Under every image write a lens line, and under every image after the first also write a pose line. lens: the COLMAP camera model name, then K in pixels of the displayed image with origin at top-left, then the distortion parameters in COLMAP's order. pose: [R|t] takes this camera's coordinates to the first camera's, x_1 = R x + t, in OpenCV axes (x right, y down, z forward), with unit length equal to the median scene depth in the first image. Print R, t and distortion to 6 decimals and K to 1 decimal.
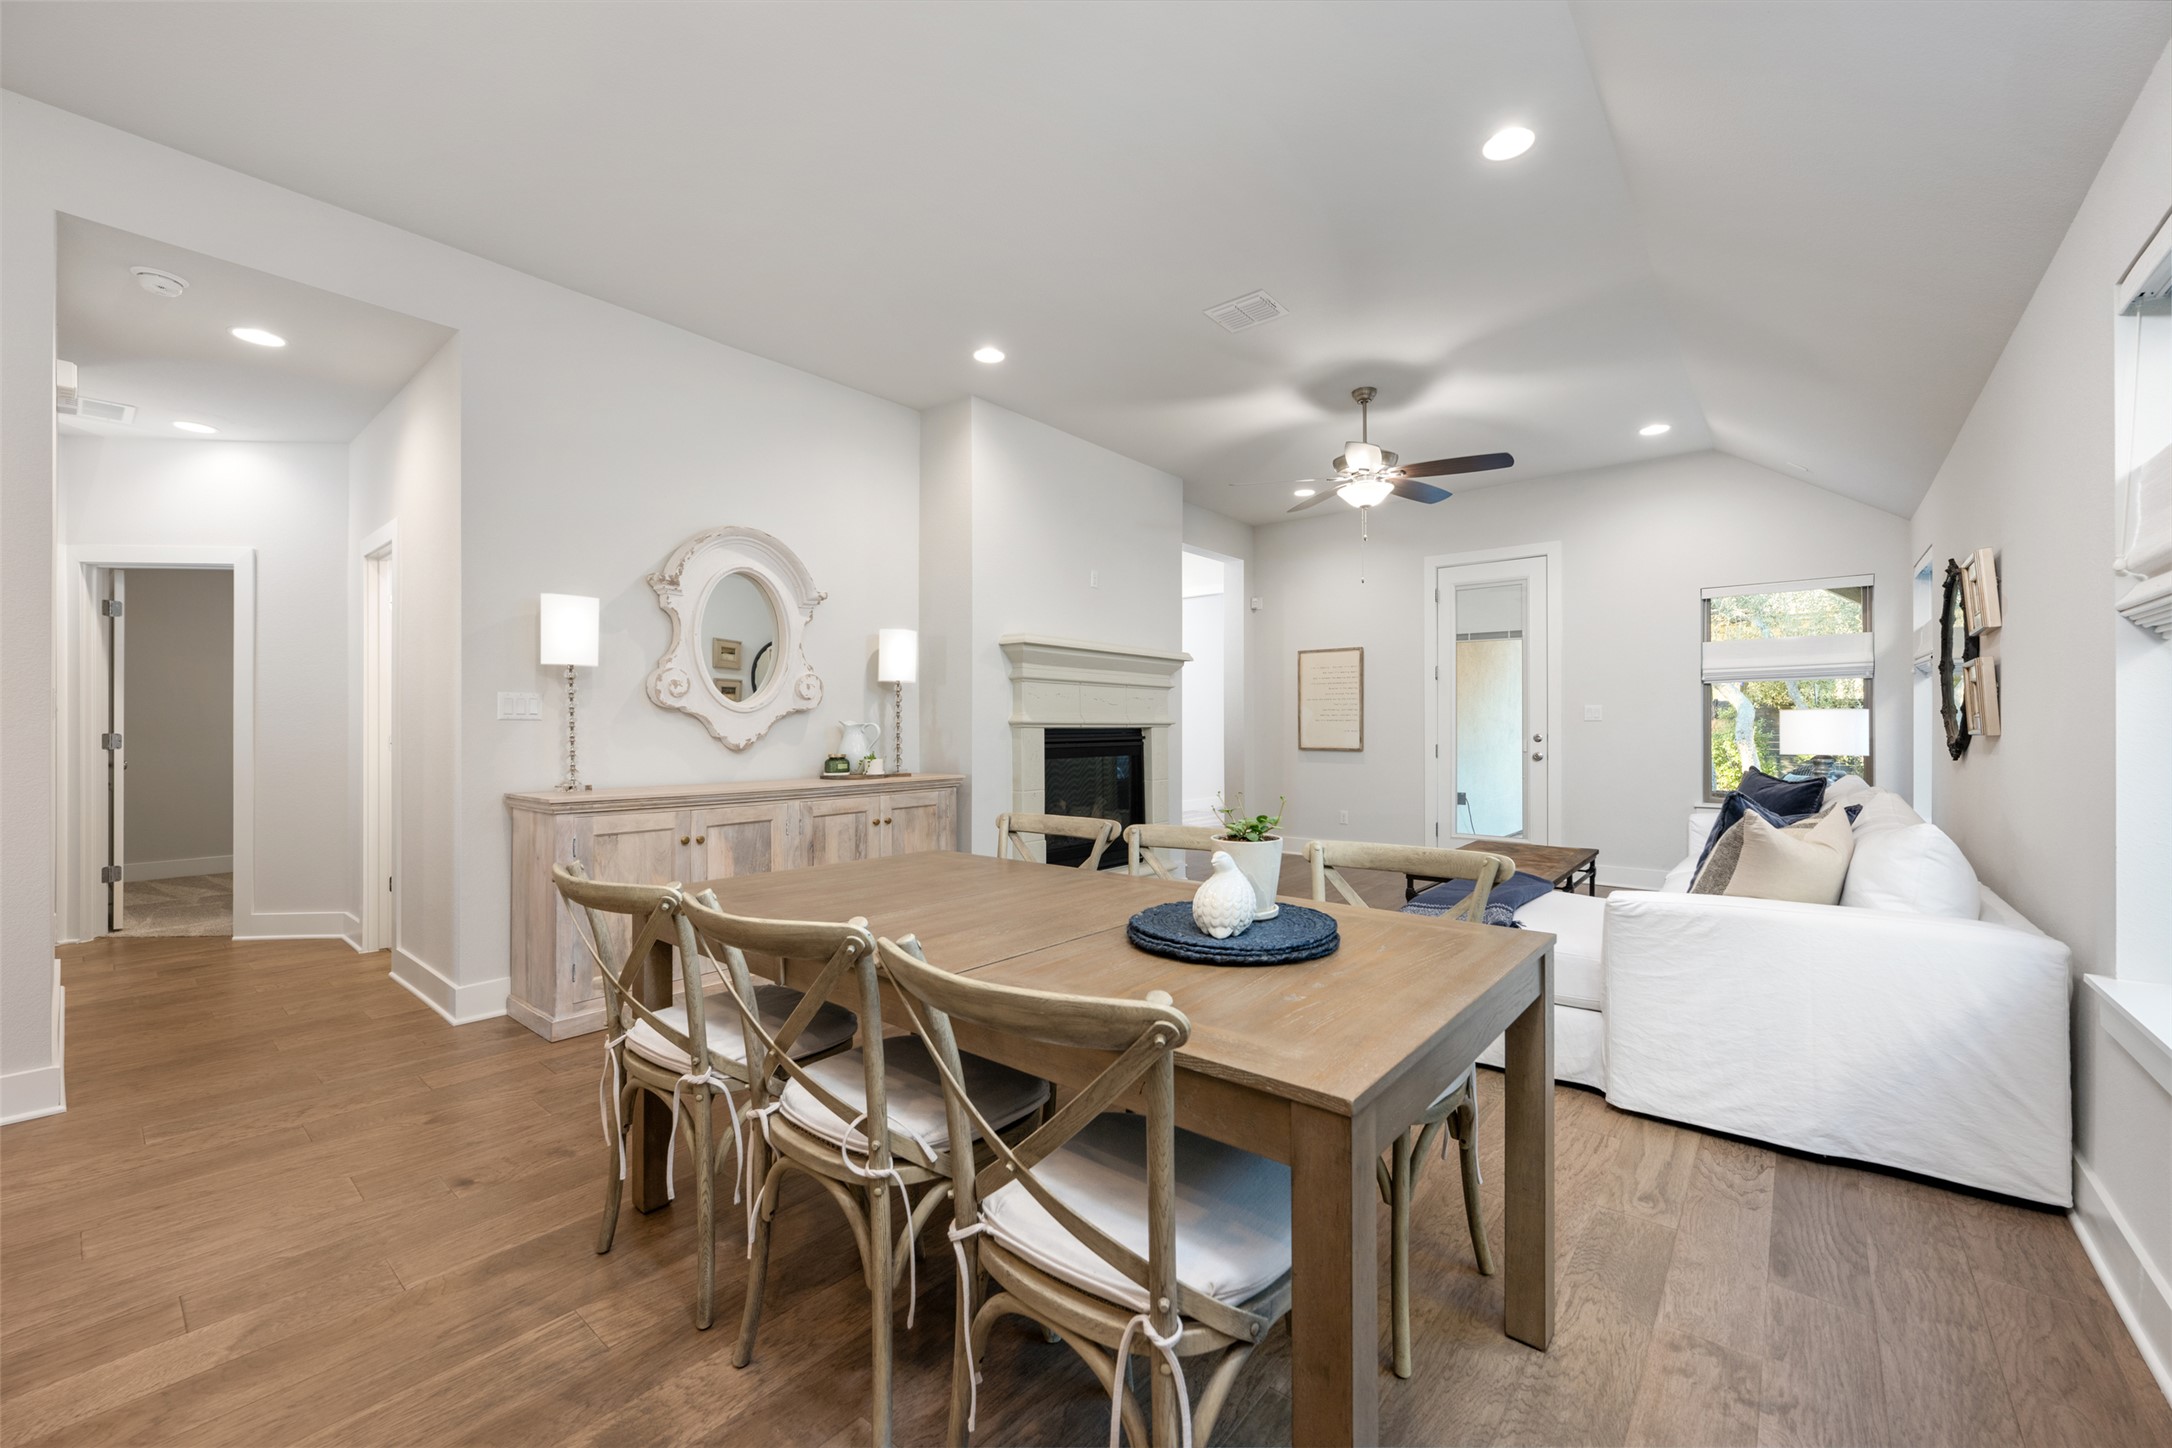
lens RADIAL K [[860.4, 0, 1085.5], [0, 860.4, 724.3], [0, 0, 1]] dist [0.000138, -0.000035]
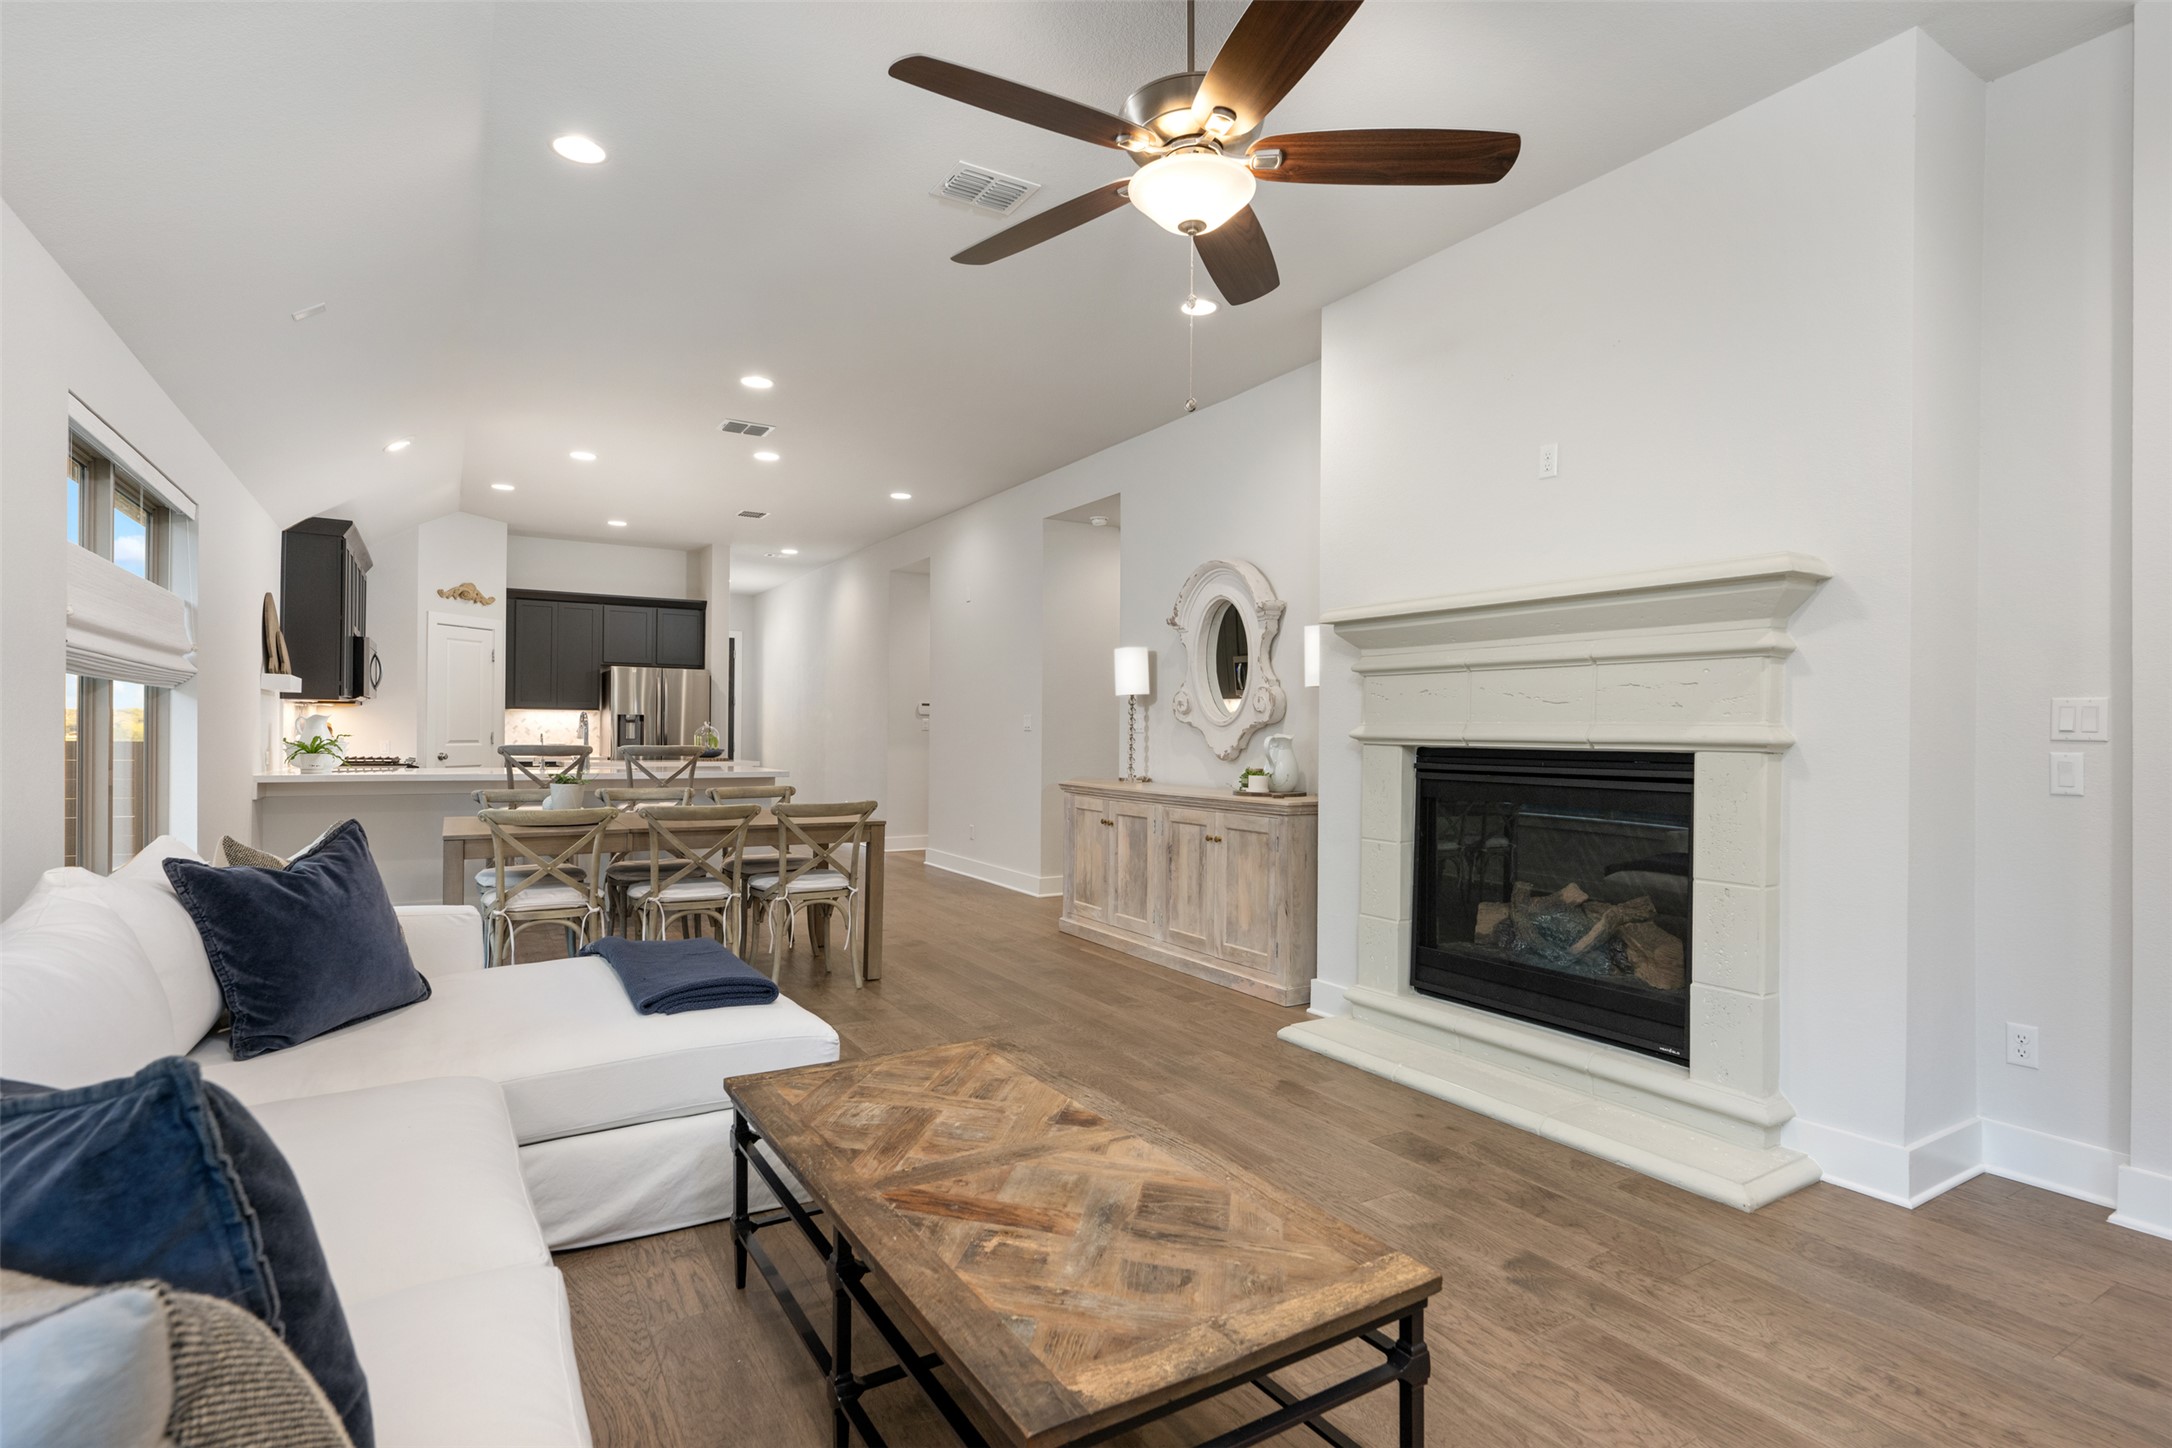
lens RADIAL K [[1051.9, 0, 1087.8], [0, 1051.9, 731.4], [0, 0, 1]] dist [0.001154, 0.000068]
pose [[-0.320413, 0.001067, -0.947277, 0.866635], [-0.005364, 0.999981, 0.002940, -0.008400], [0.947263, 0.006023, -0.320401, 1.173648]]
